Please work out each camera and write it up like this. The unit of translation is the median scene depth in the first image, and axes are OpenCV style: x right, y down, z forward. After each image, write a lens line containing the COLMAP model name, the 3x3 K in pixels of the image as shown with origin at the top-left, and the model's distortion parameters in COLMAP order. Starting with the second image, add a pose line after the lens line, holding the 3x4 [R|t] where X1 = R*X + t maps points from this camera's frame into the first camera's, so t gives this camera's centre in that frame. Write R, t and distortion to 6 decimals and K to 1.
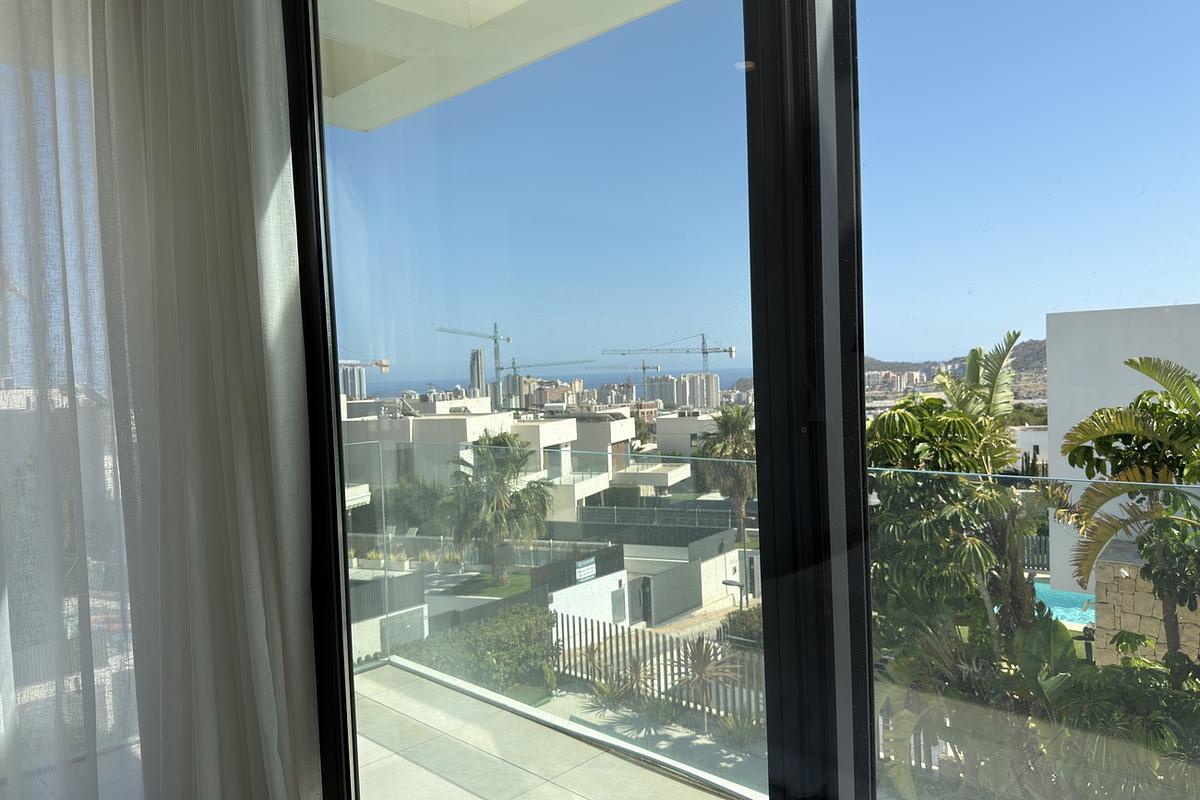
lens RADIAL K [[850.8, 0, 609.8], [0, 850.8, 399.3], [0, 0, 1]] dist [0.055378, -0.012550]
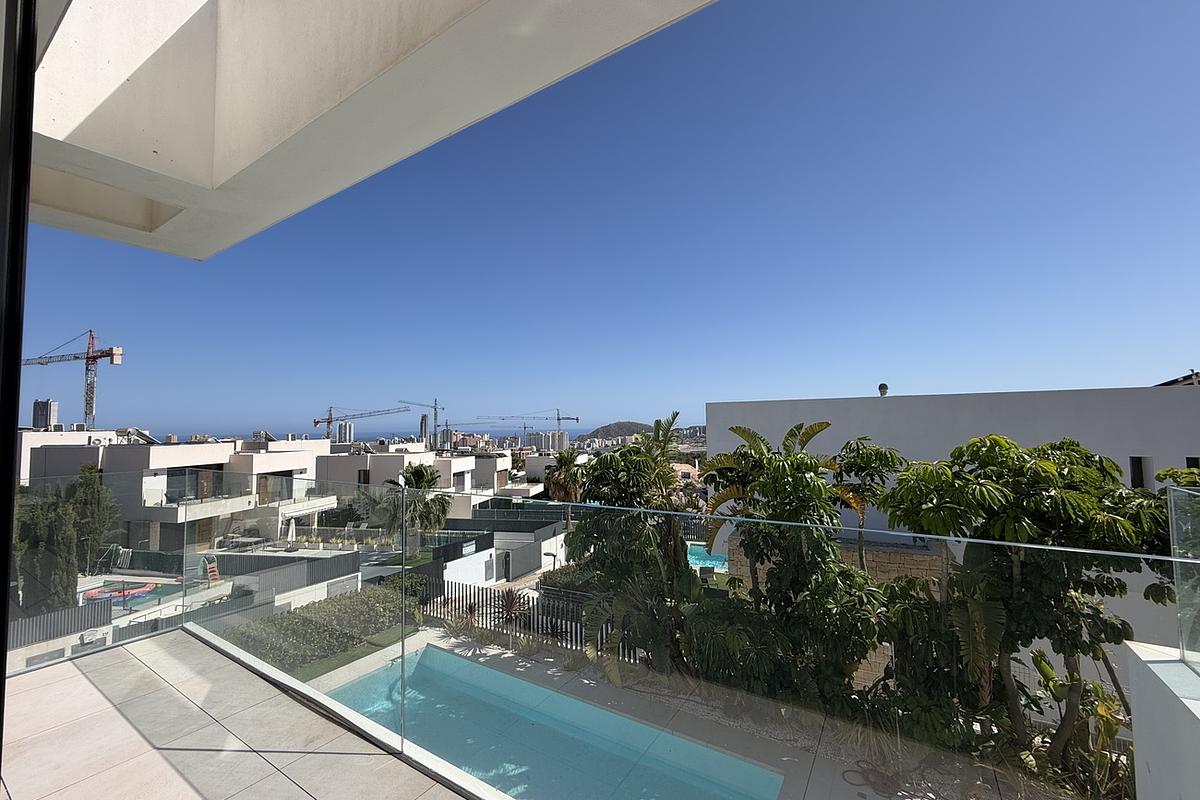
lens RADIAL K [[483.7, 0, 599.8], [0, 483.7, 401.8], [0, 0, 1]] dist [0.000707, -0.000036]
pose [[0.981630, 0.034360, 0.187673, 0.030685], [-0.017076, 0.995525, -0.092945, 0.000152], [-0.190027, 0.088033, 0.977824, 0.007529]]
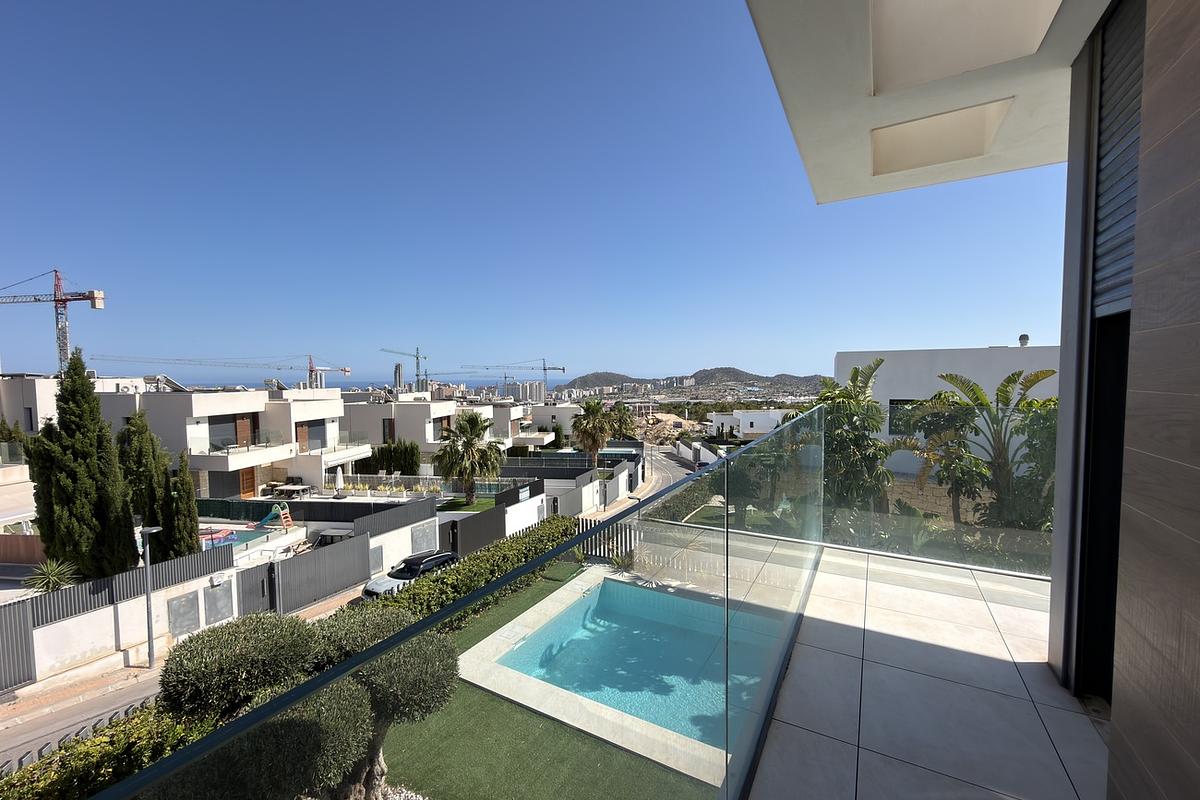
lens RADIAL K [[483.7, 0, 597.5], [0, 483.7, 398.6], [0, 0, 1]] dist [0.000707, -0.000036]
pose [[0.971295, 0.018459, 0.237161, -0.104061], [-0.019468, 0.999809, 0.001915, 0.005417], [-0.237081, -0.006477, 0.971468, 0.029025]]
